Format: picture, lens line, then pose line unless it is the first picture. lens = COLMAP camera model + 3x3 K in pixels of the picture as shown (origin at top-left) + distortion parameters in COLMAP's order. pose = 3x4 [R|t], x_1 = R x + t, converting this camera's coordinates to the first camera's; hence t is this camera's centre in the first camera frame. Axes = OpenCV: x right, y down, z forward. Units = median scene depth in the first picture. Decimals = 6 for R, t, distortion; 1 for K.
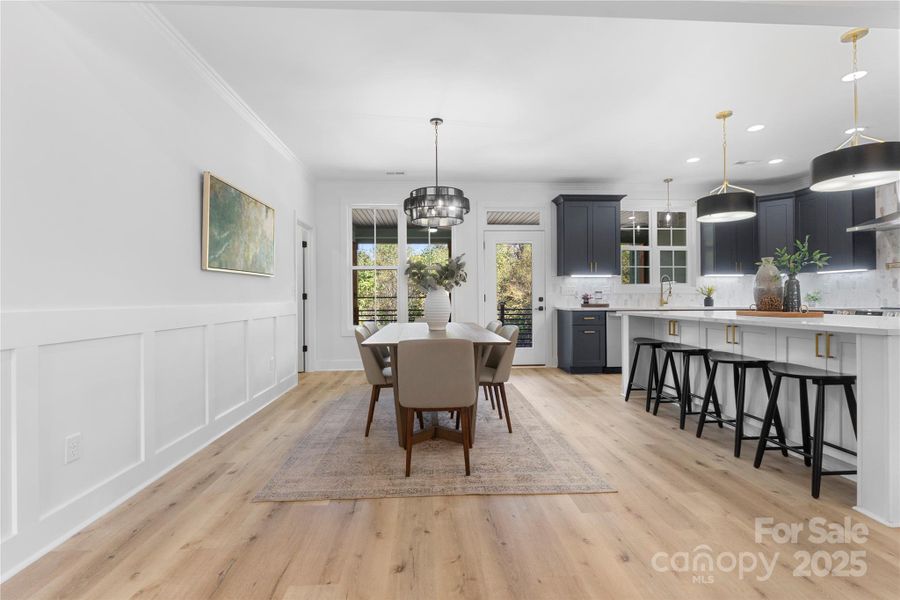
lens RADIAL K [[397.5, 0, 449.1], [0, 397.5, 296.2], [0, 0, 1]] dist [-0.004720, -0.001285]
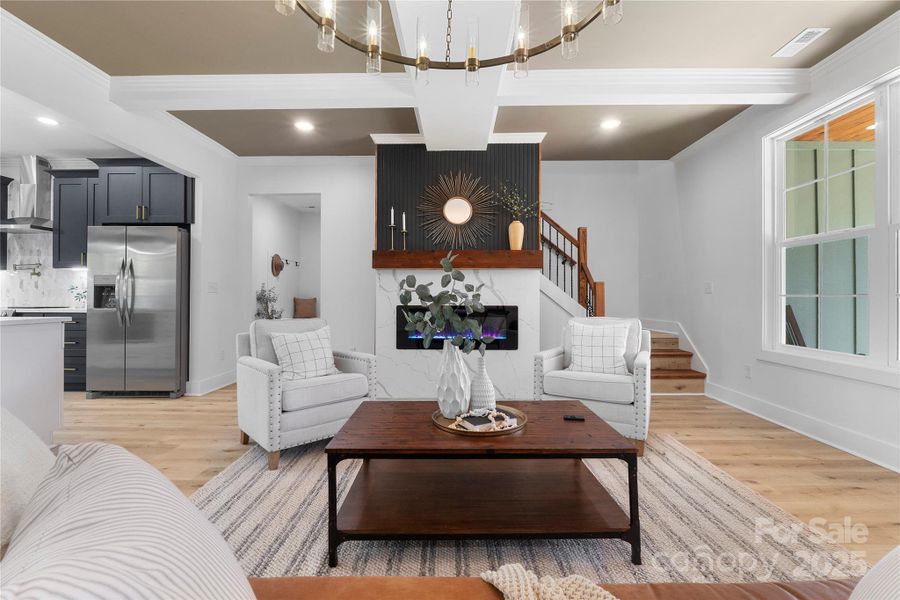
lens RADIAL K [[397.5, 0, 447.1], [0, 397.5, 295.0], [0, 0, 1]] dist [-0.004720, -0.001285]
pose [[0.081624, 0.007985, 0.996631, 0.152702], [-0.009248, 0.999931, -0.007254, -0.005292], [-0.996620, -0.008625, 0.081692, -0.231262]]
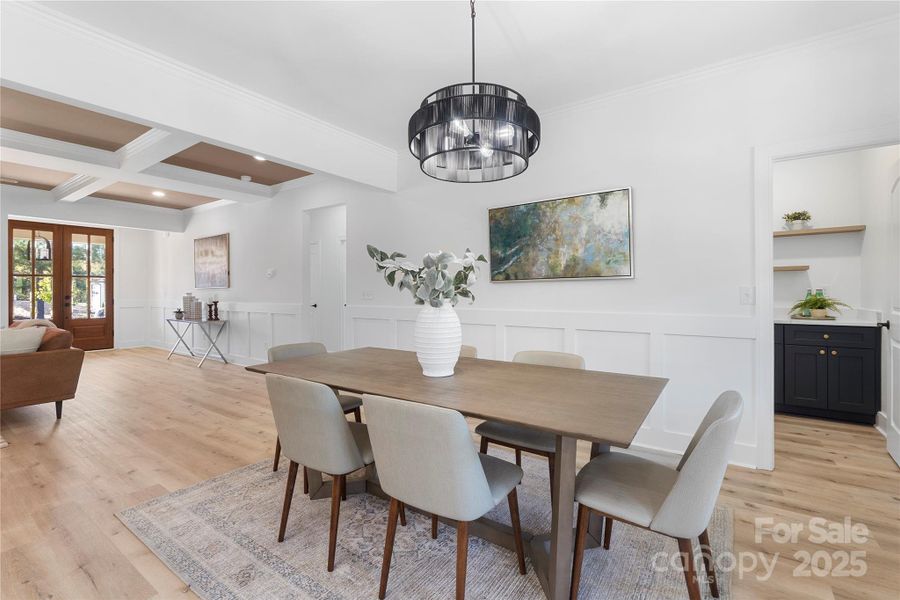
lens RADIAL K [[400.4, 0, 448.0], [0, 400.4, 294.1], [0, 0, 1]] dist [-0.001964, 0.000037]
pose [[-0.622934, 0.014766, -0.782135, 0.302055], [0.012821, 0.999880, 0.008666, -0.025659], [0.782169, -0.004629, -0.623049, 1.015754]]
